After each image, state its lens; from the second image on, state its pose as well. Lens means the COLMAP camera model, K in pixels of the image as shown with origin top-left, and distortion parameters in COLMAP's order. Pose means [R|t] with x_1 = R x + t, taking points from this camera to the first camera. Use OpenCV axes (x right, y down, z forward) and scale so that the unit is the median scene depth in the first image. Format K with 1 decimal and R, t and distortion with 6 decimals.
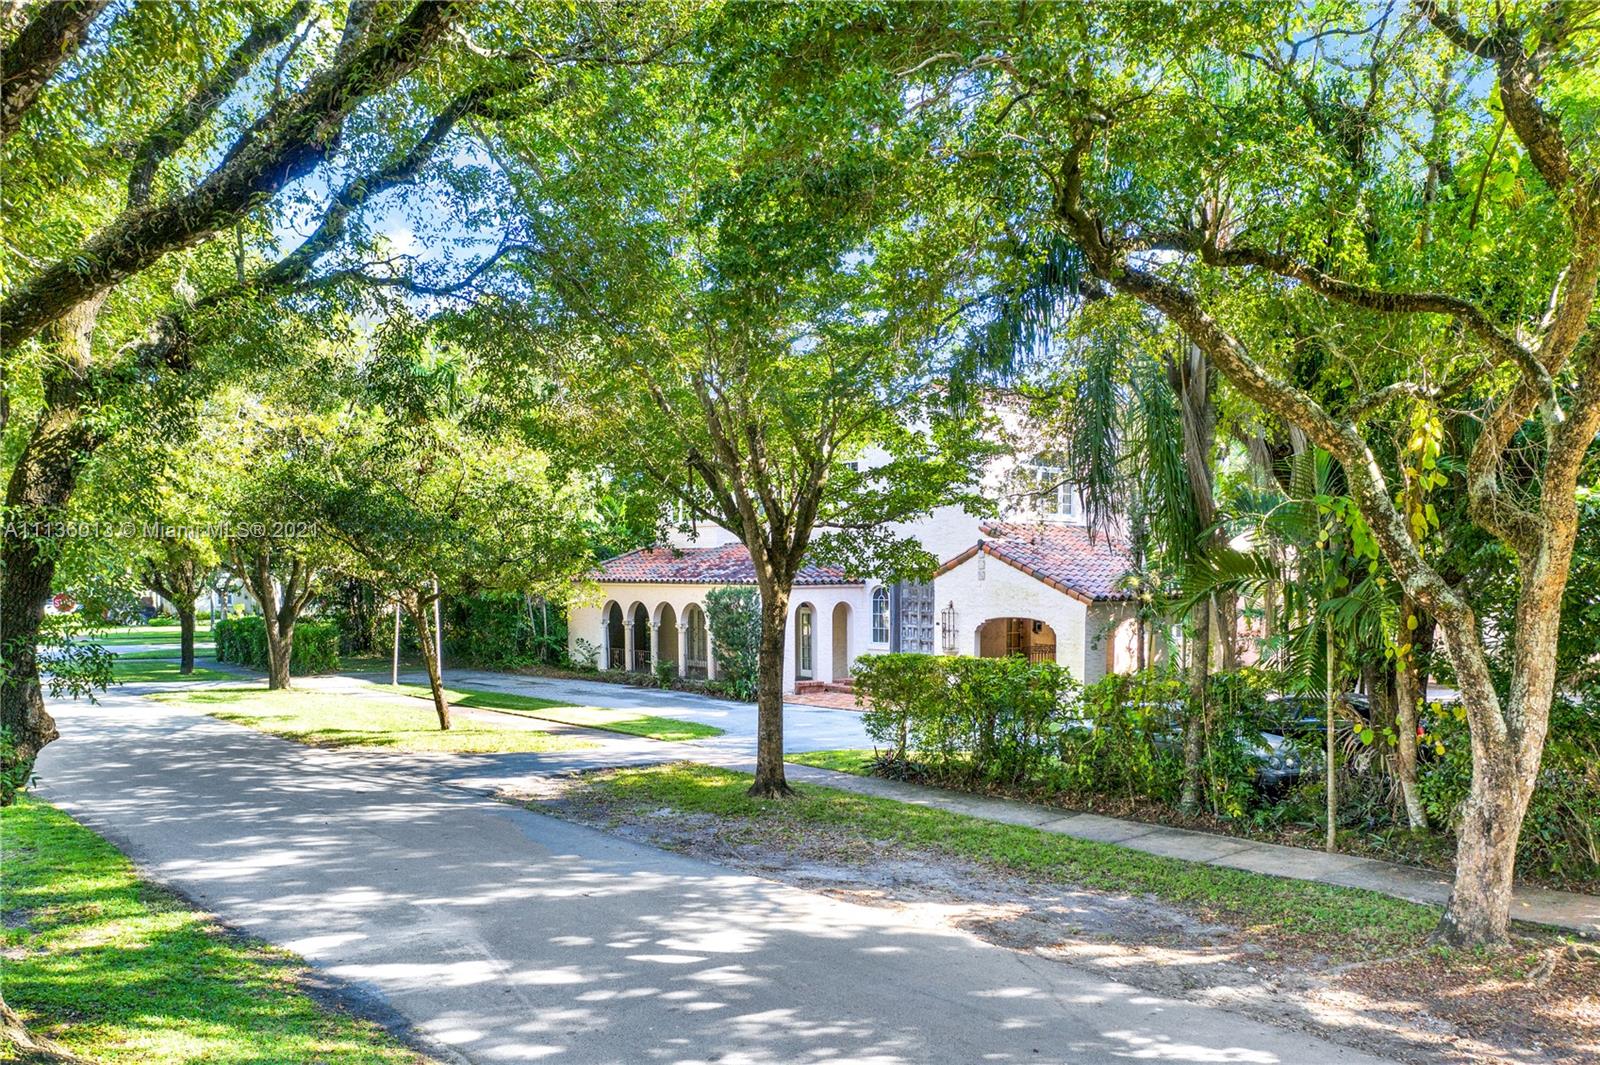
lens RADIAL K [[1300.9, 0, 800.0], [0, 1300.9, 532.5], [0, 0, 1]] dist [-0.007812, 0.000640]
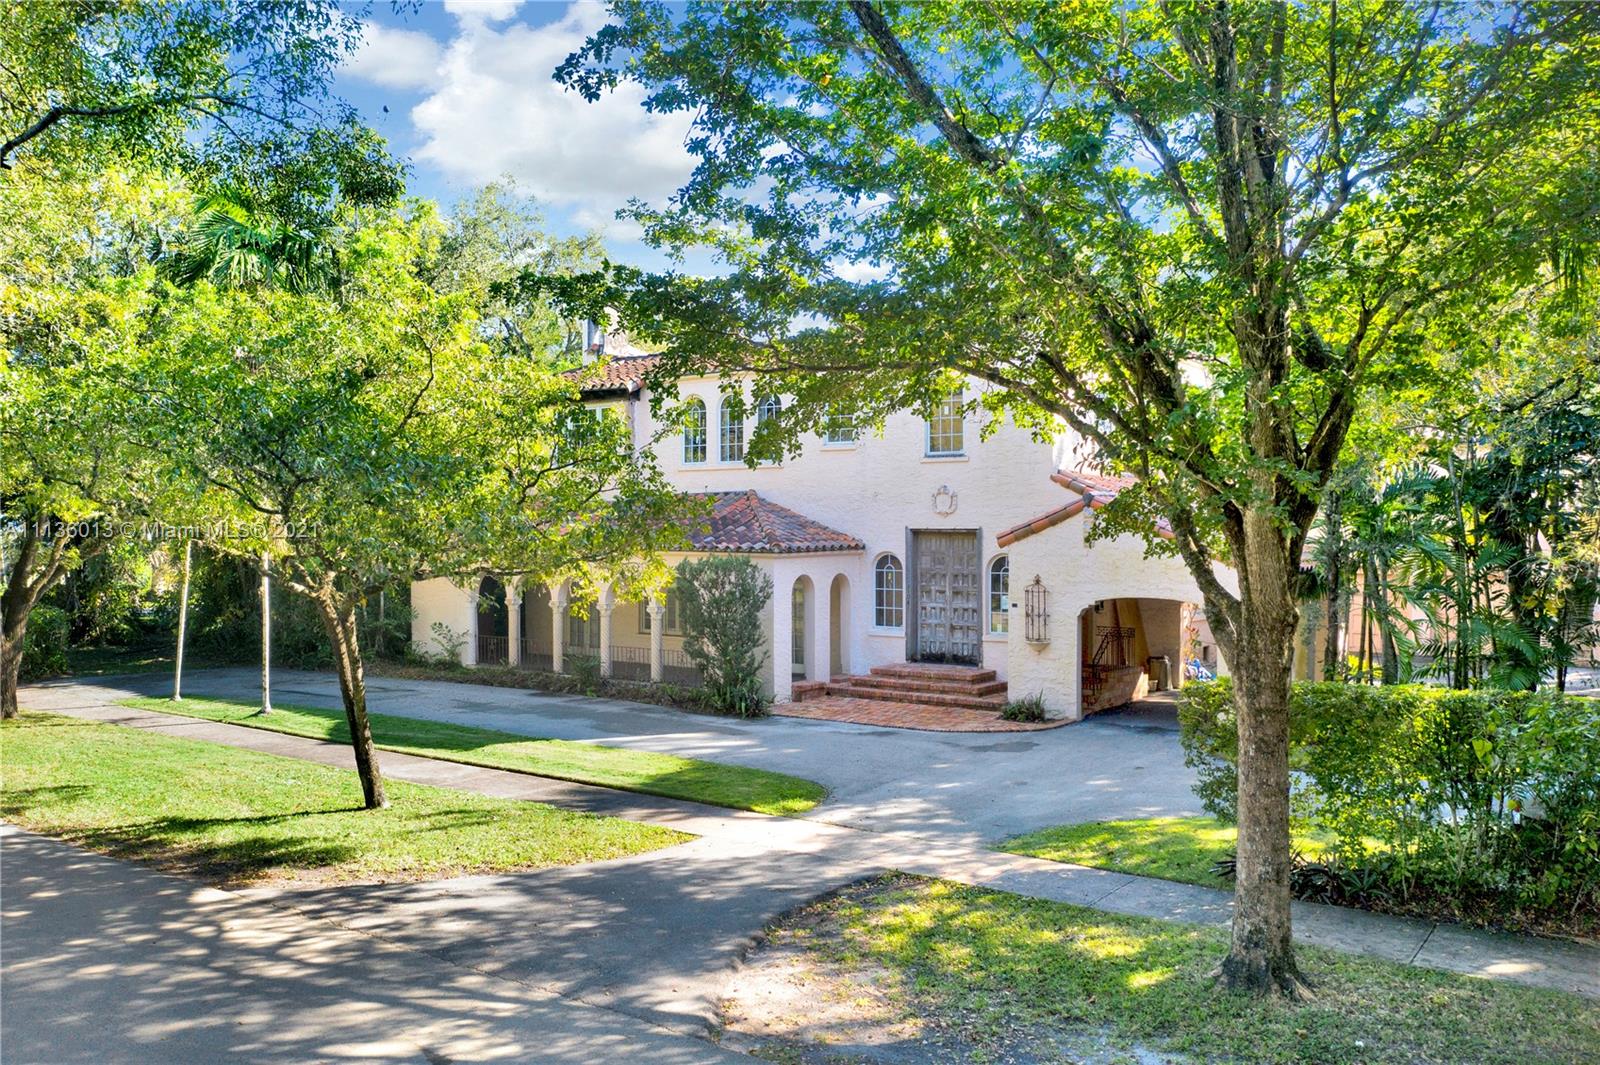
lens RADIAL K [[1305.9, 0, 801.6], [0, 1305.9, 546.4], [0, 0, 1]] dist [-0.008082, 0.001854]
pose [[0.970542, -0.006183, 0.240852, -0.179800], [-0.006074, 0.998725, 0.050115, -0.000031], [-0.240855, -0.050102, 0.969267, 0.293292]]
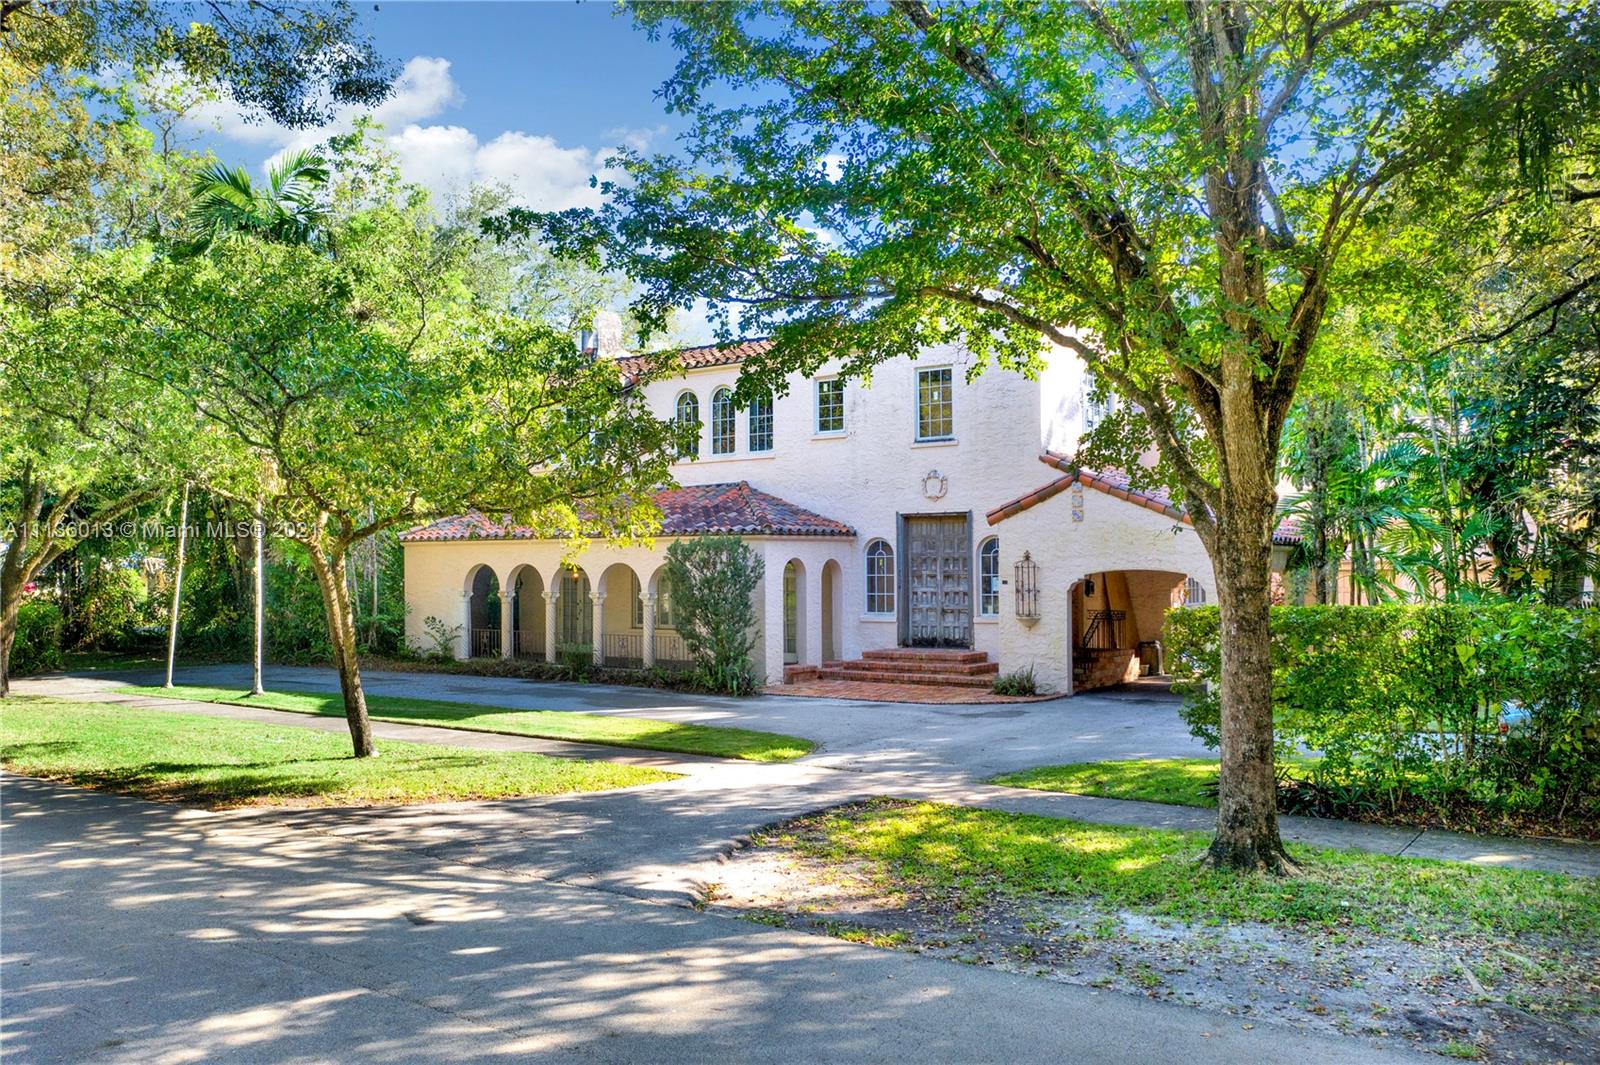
lens RADIAL K [[1300.9, 0, 800.0], [0, 1300.9, 532.5], [0, 0, 1]] dist [-0.007812, 0.000640]
pose [[0.970034, -0.000544, 0.242967, -0.177671], [-0.001495, 0.999965, 0.008206, 0.033495], [-0.242963, -0.008323, 0.970000, 0.290254]]
